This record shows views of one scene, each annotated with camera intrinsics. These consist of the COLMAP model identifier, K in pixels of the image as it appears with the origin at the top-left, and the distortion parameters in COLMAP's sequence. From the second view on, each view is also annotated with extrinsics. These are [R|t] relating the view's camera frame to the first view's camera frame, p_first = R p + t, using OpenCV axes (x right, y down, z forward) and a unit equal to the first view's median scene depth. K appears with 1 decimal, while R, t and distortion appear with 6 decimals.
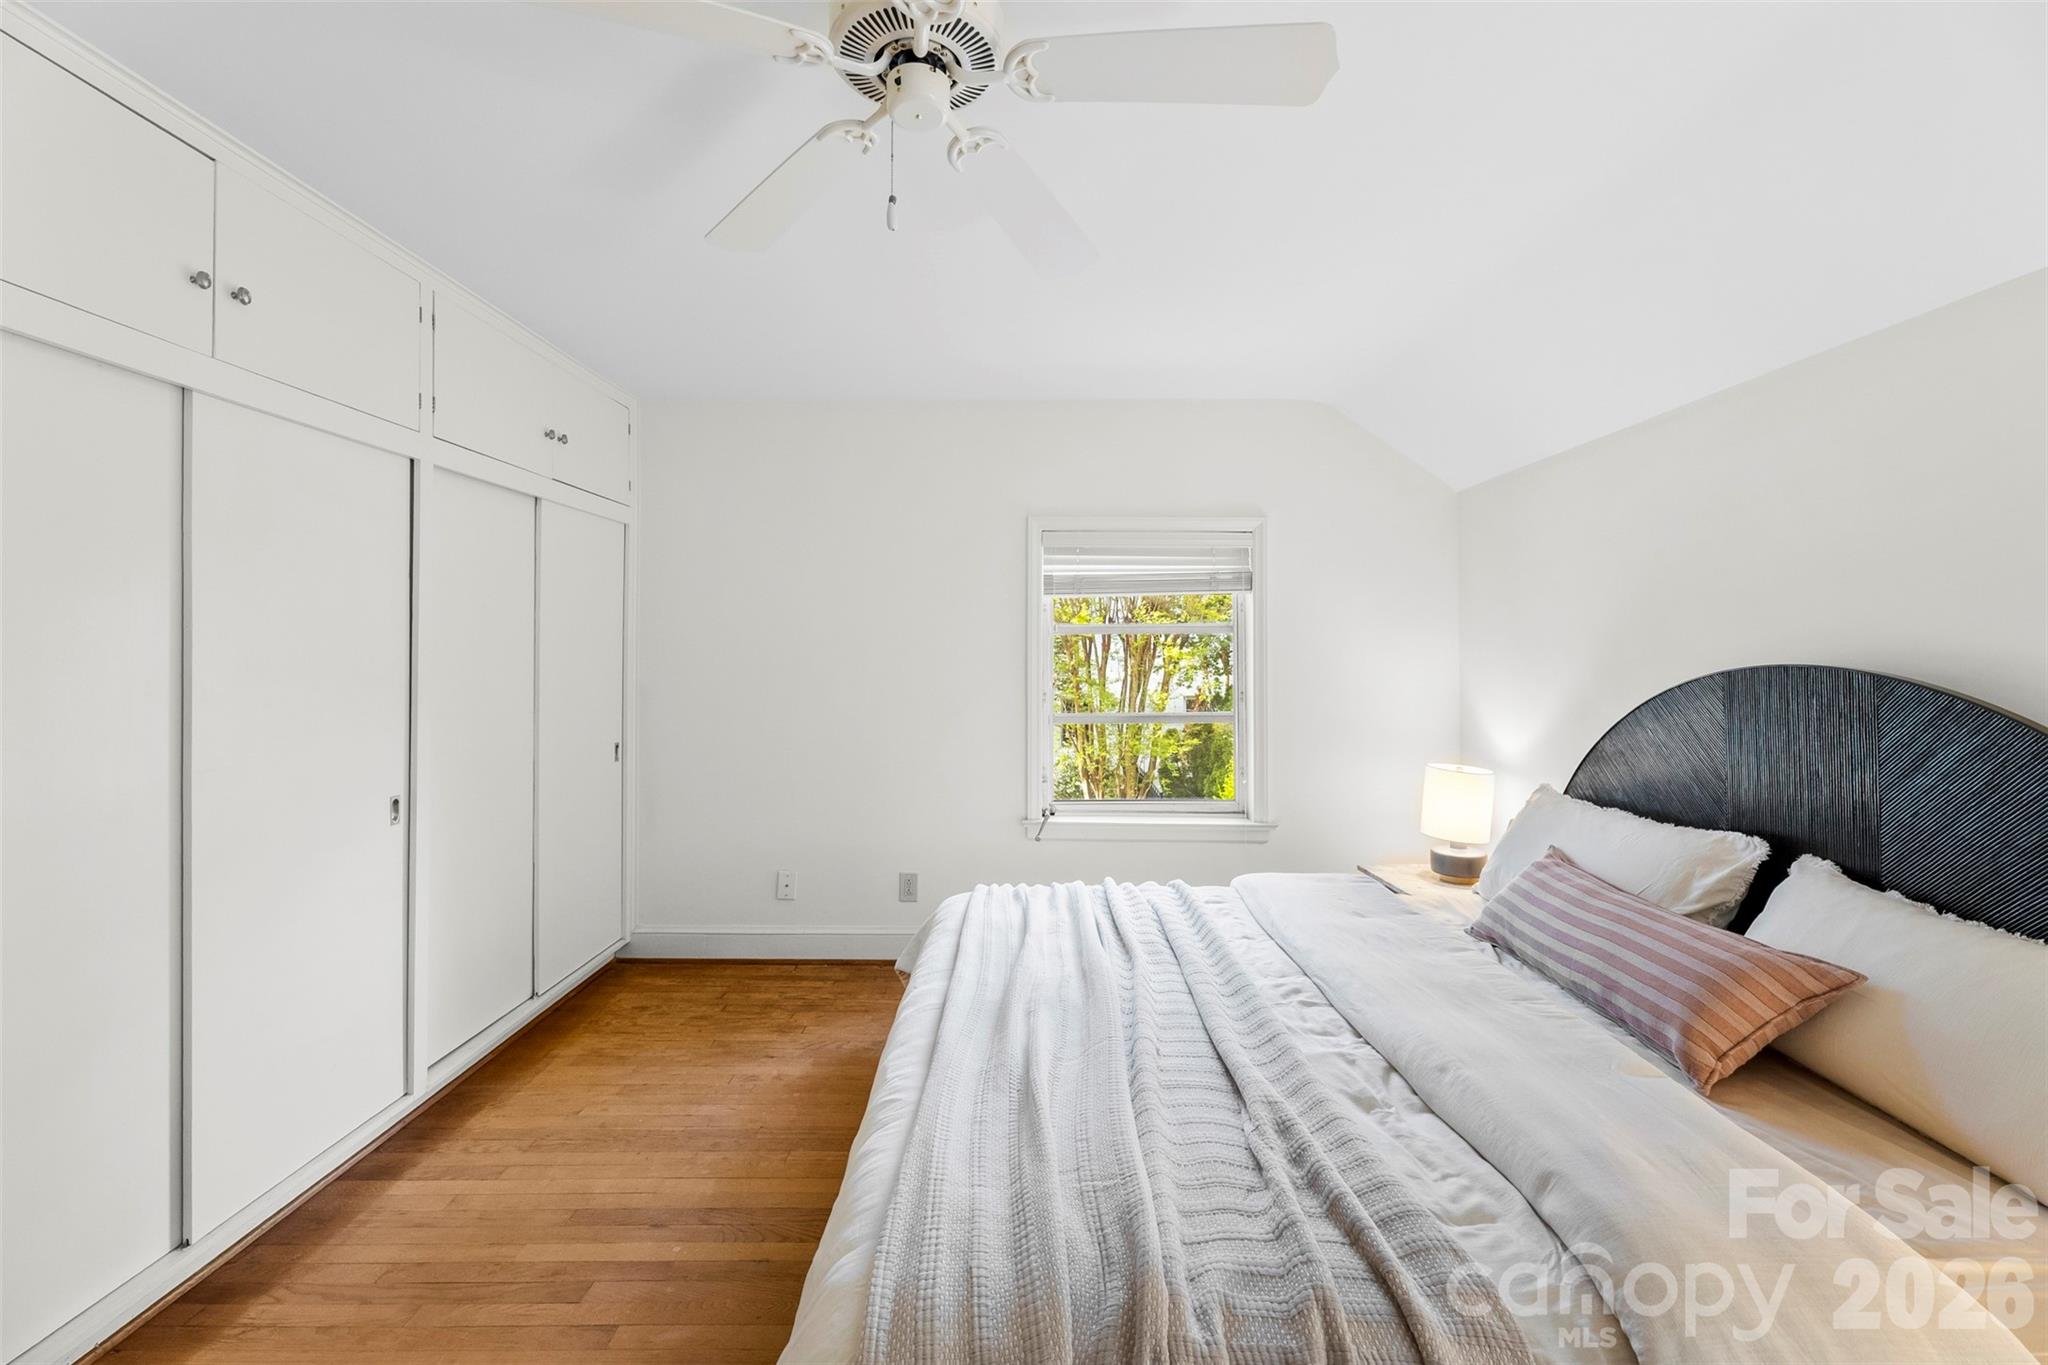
lens RADIAL K [[830.9, 0, 1022.3], [0, 830.9, 661.4], [0, 0, 1]] dist [0.004308, -0.001004]
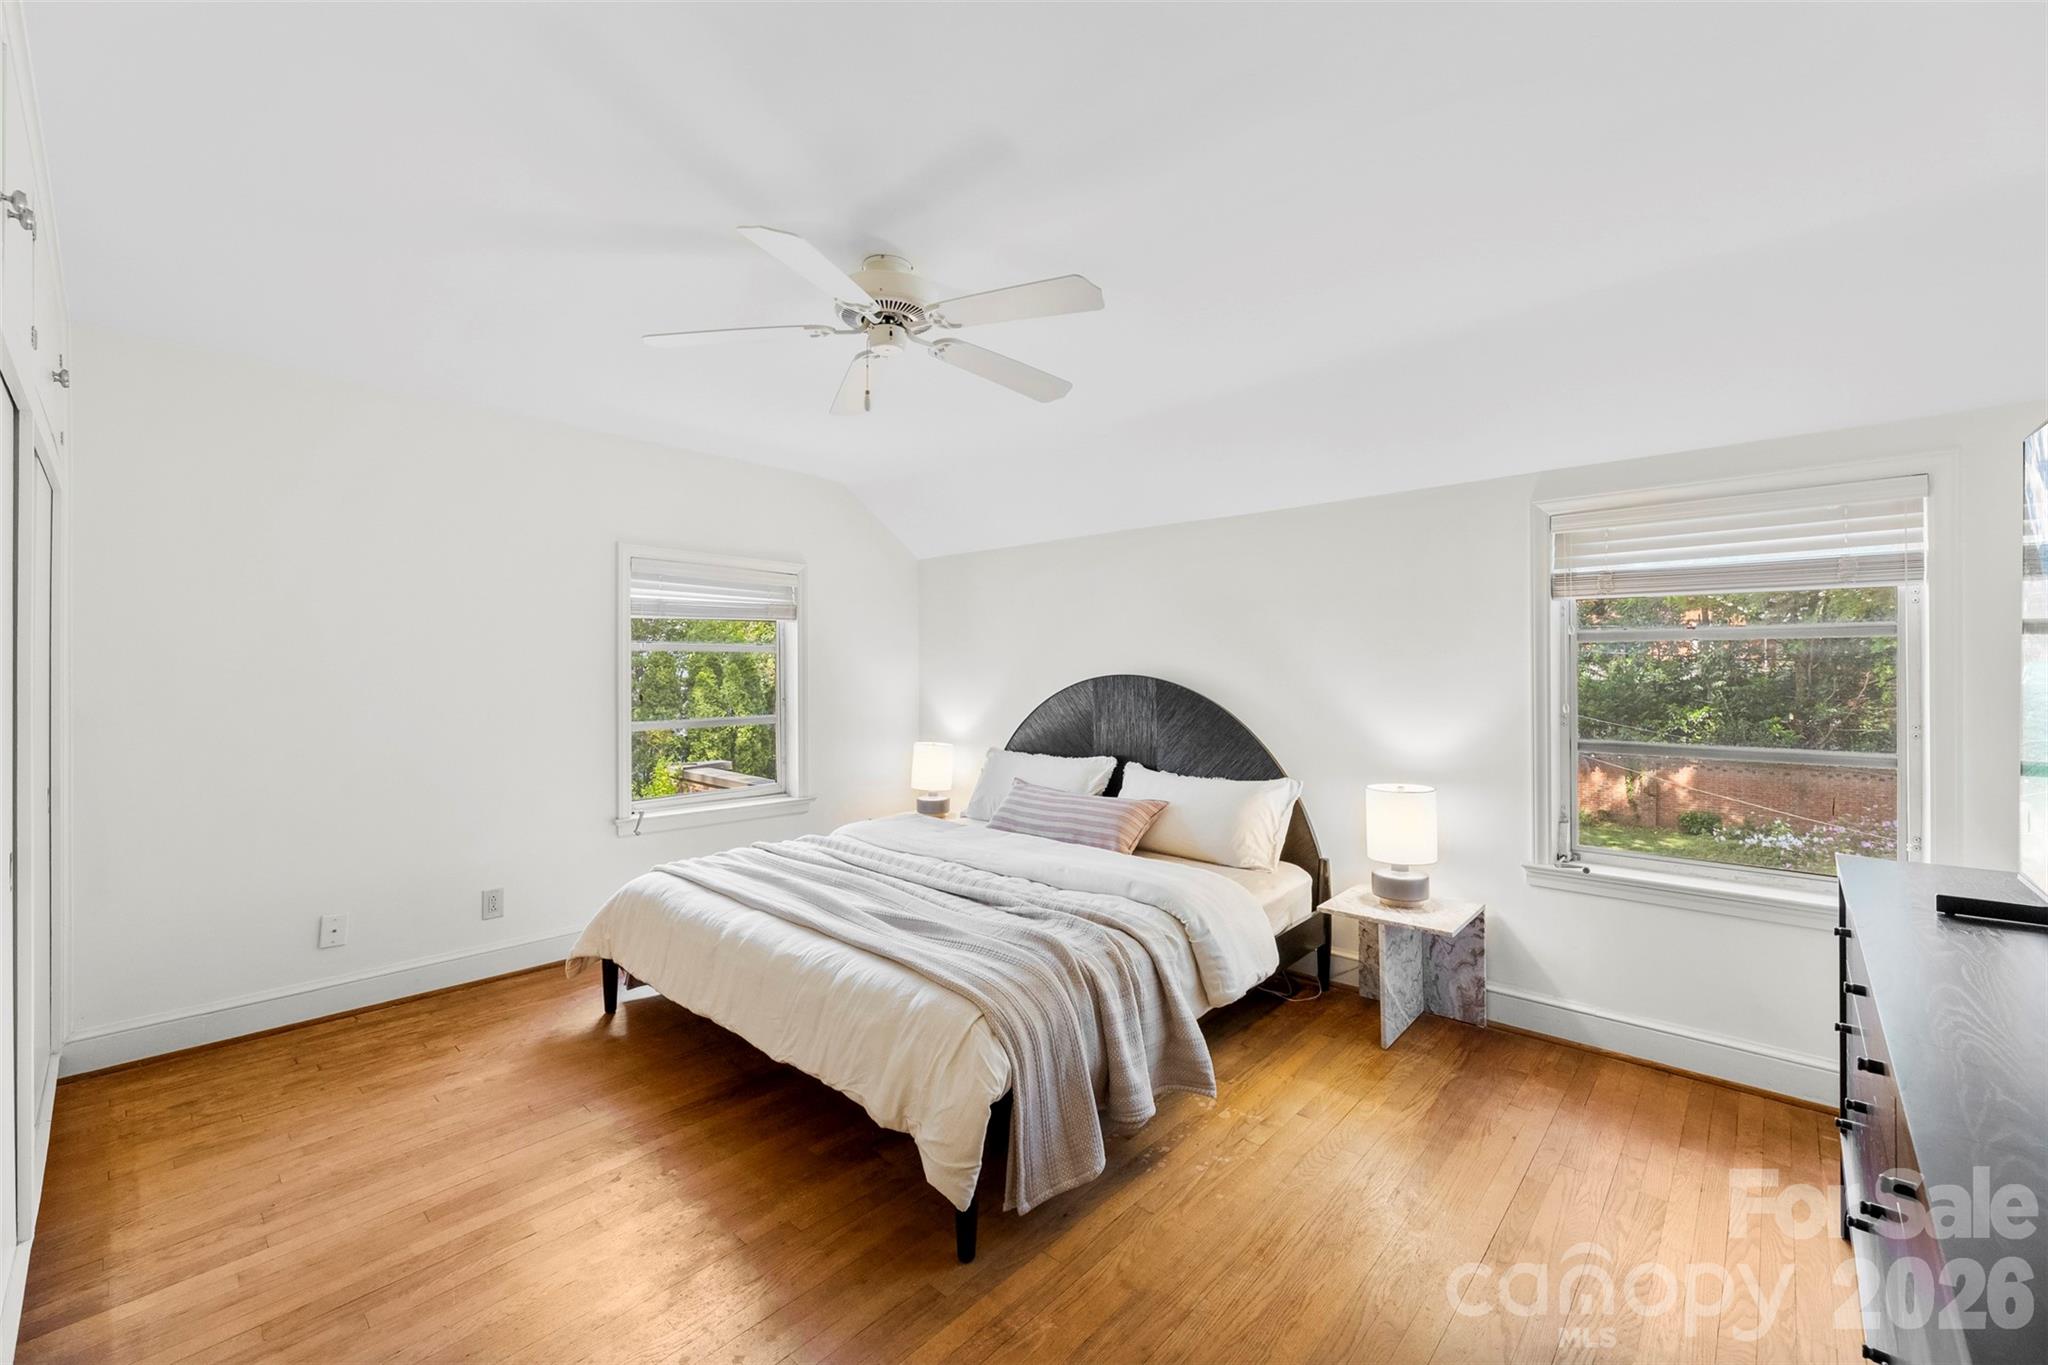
lens RADIAL K [[830.9, 0, 1014.0], [0, 830.9, 677.7], [0, 0, 1]] dist [0.004308, -0.001004]
pose [[0.672130, -0.004491, 0.740419, -0.584505], [0.002905, 0.999990, 0.003428, 0.002686], [-0.740427, -0.000153, 0.672137, -0.159289]]
